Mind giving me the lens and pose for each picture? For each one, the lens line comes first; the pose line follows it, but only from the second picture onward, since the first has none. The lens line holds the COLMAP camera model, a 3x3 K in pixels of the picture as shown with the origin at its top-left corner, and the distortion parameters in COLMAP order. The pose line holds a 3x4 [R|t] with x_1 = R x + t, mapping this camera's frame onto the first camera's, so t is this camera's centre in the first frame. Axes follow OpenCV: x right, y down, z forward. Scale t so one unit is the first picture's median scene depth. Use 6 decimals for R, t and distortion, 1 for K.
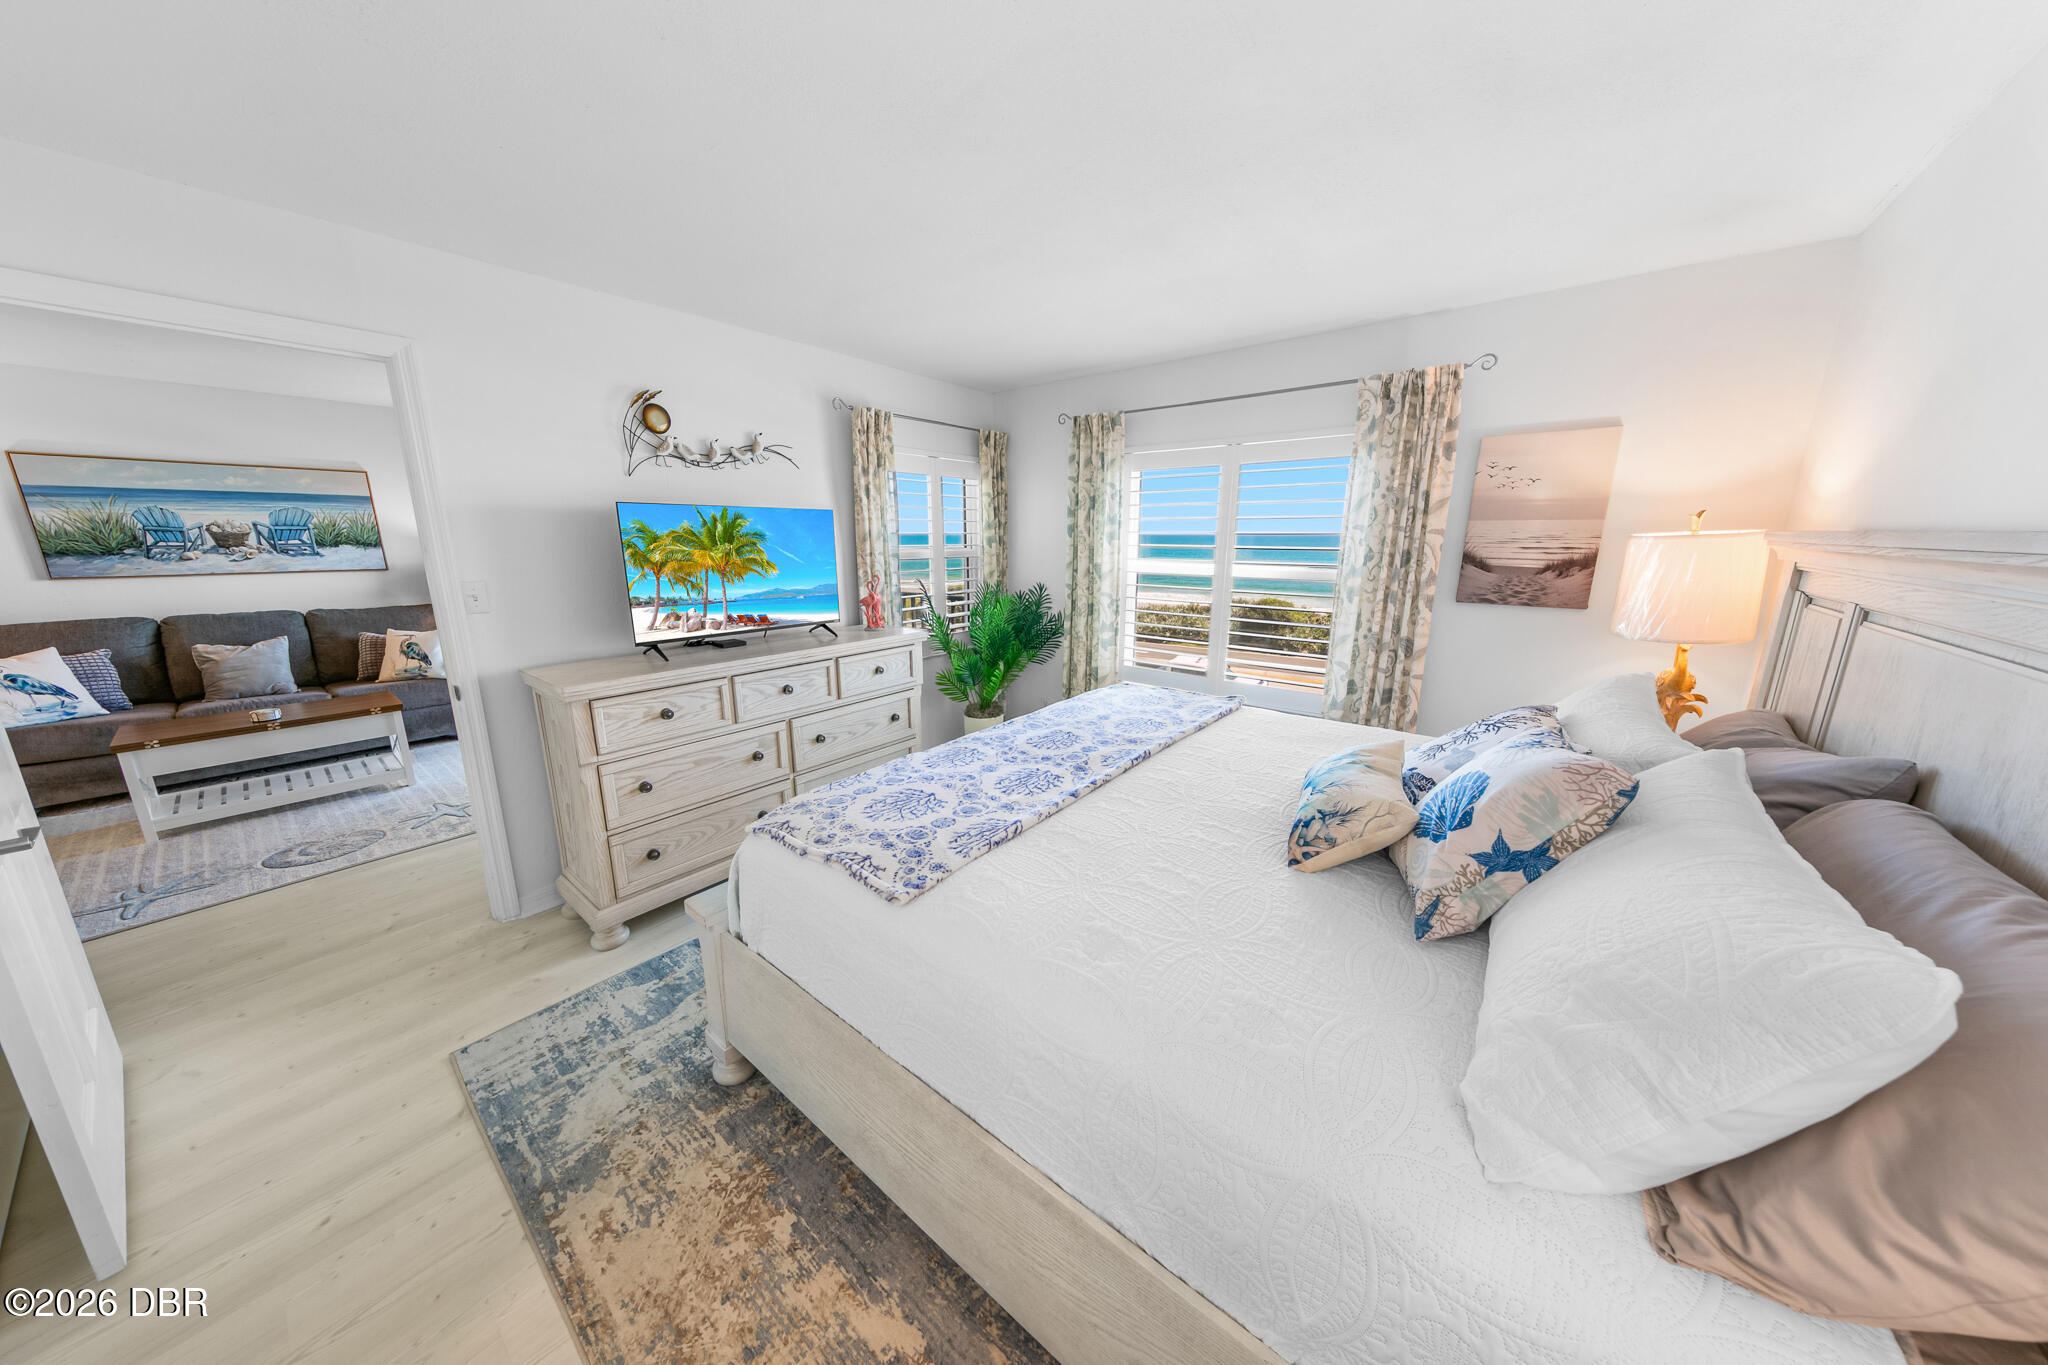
lens RADIAL K [[638.6, 0, 1016.1], [0, 638.6, 679.8], [0, 0, 1]] dist [0.007549, -0.000066]
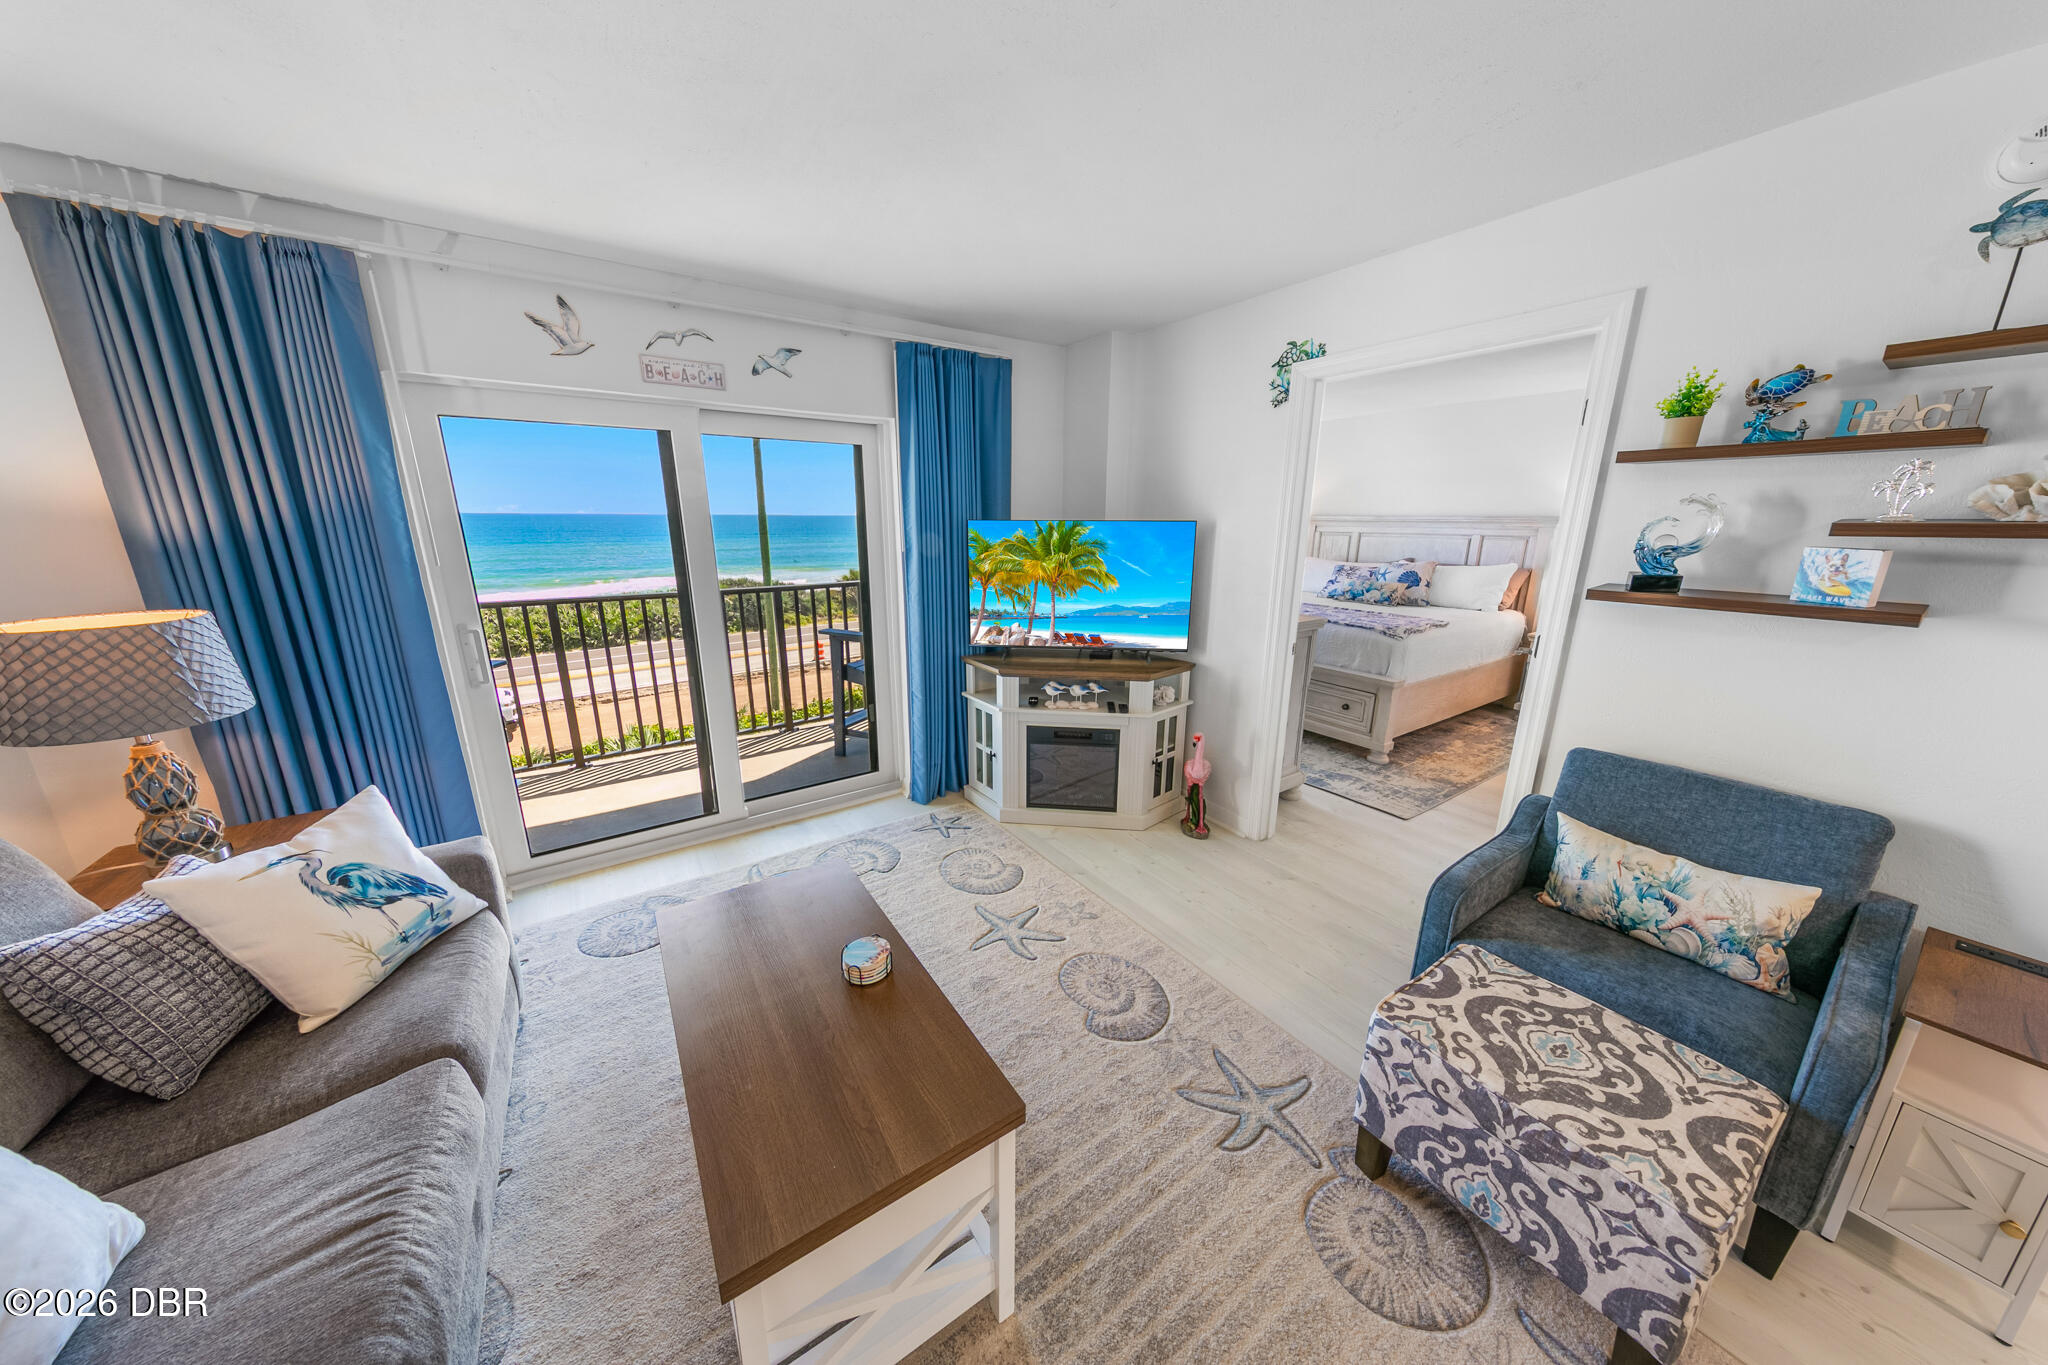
lens RADIAL K [[639.5, 0, 1020.2], [0, 639.5, 677.7], [0, 0, 1]] dist [0.008807, -0.001683]
pose [[0.287756, -0.238776, 0.927460, -1.899347], [0.213168, 0.960096, 0.181040, -0.229732], [-0.933679, 0.145609, 0.327172, 0.948288]]
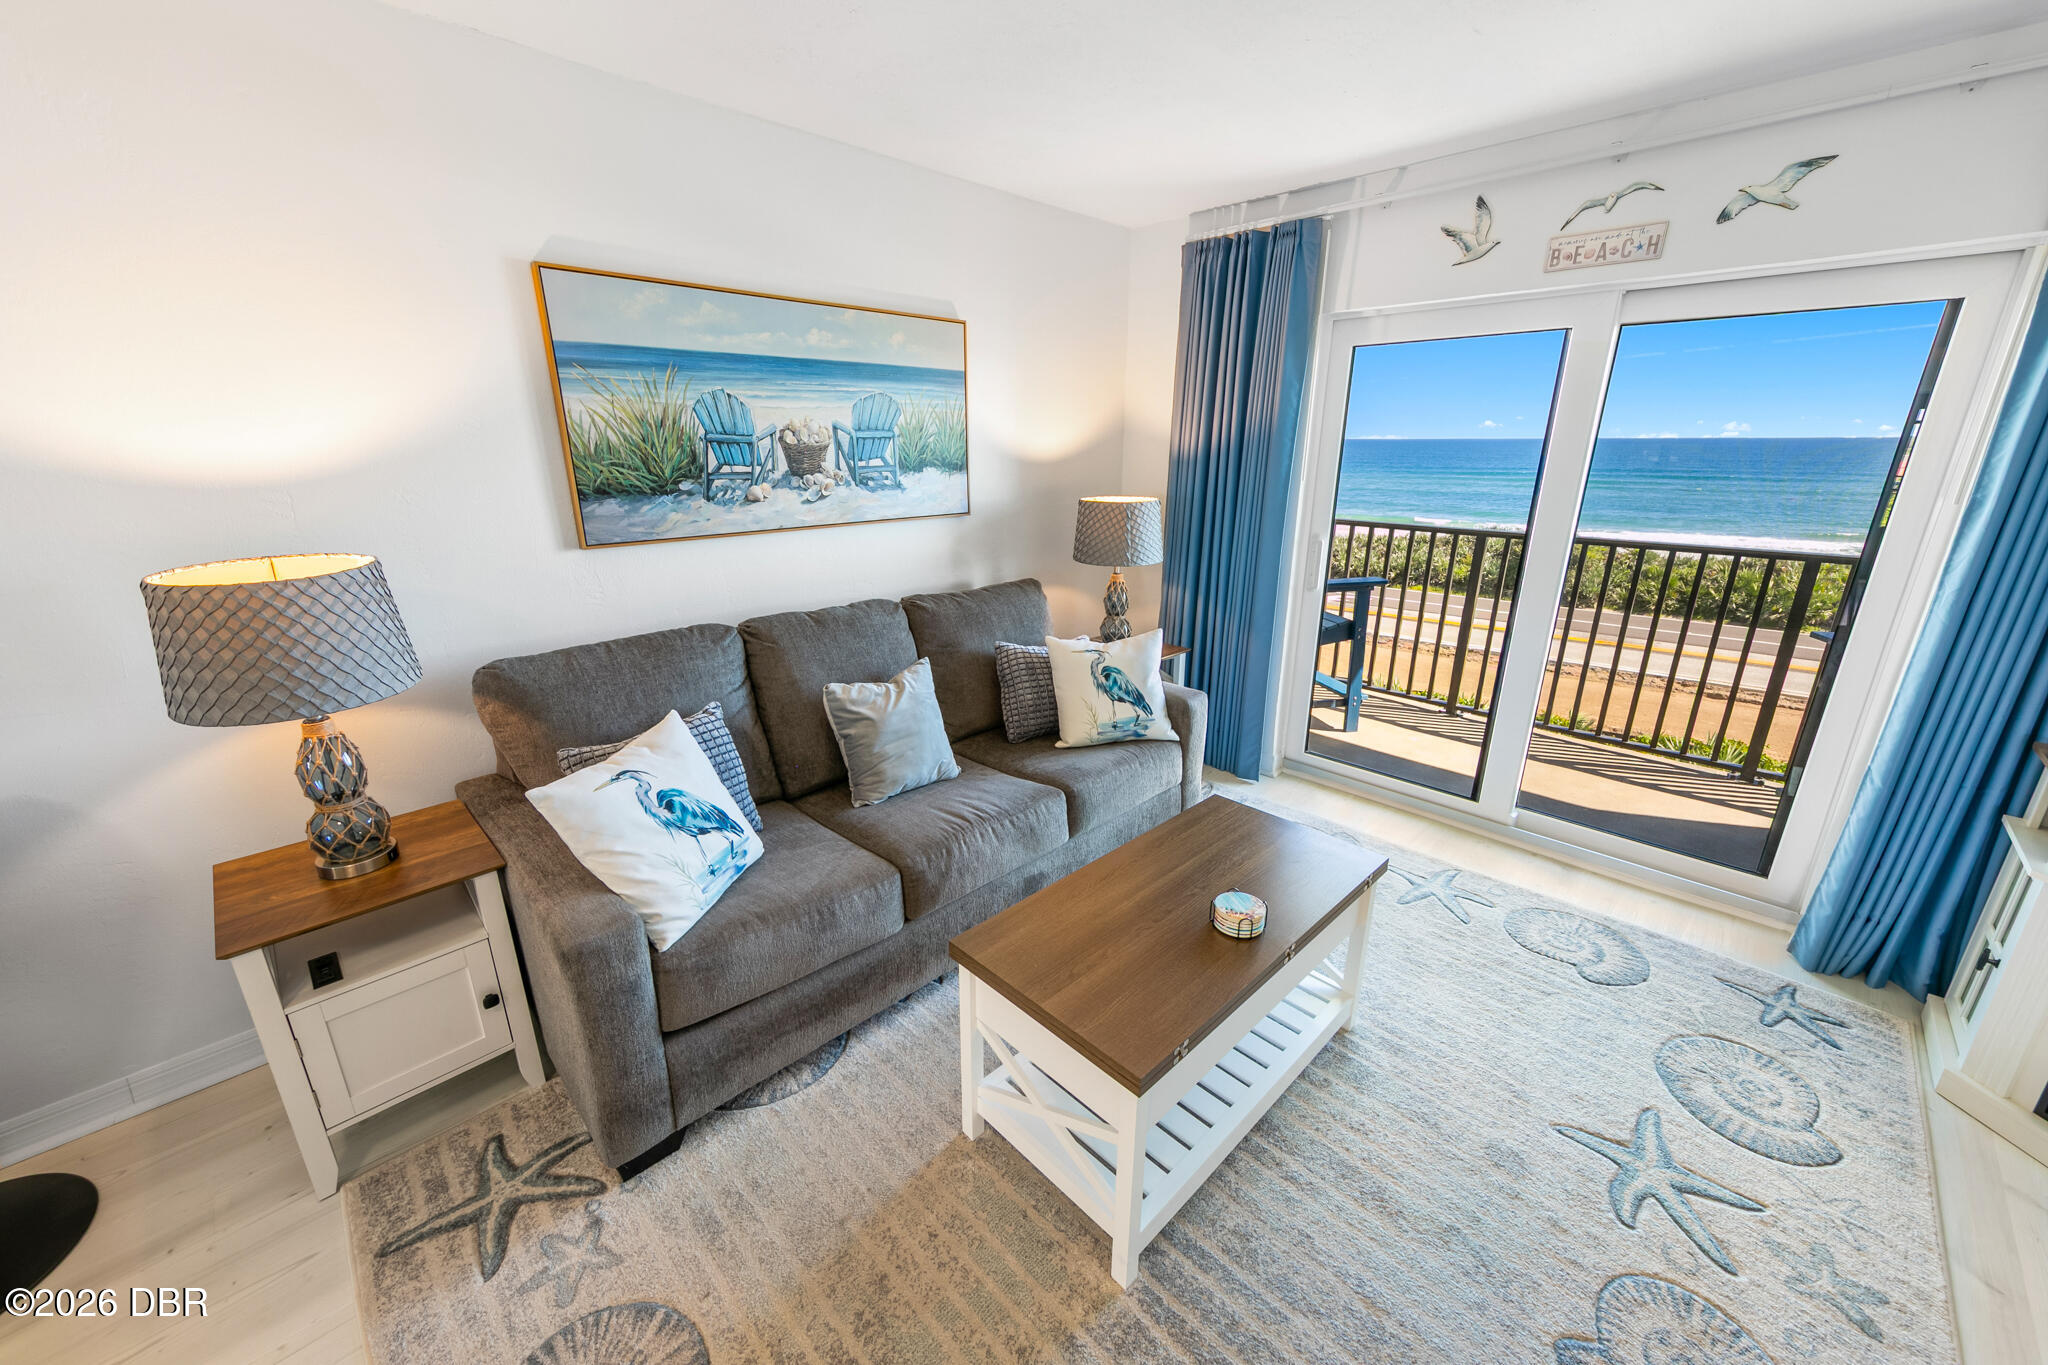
lens RADIAL K [[765.7, 0, 1020.5], [0, 765.7, 679.4], [0, 0, 1]] dist [0.003158, 0.000239]
pose [[0.994267, 0.030774, -0.102401, -1.607405], [-0.022702, 0.996609, 0.079085, -0.159468], [0.104487, -0.076307, 0.991594, 0.678056]]
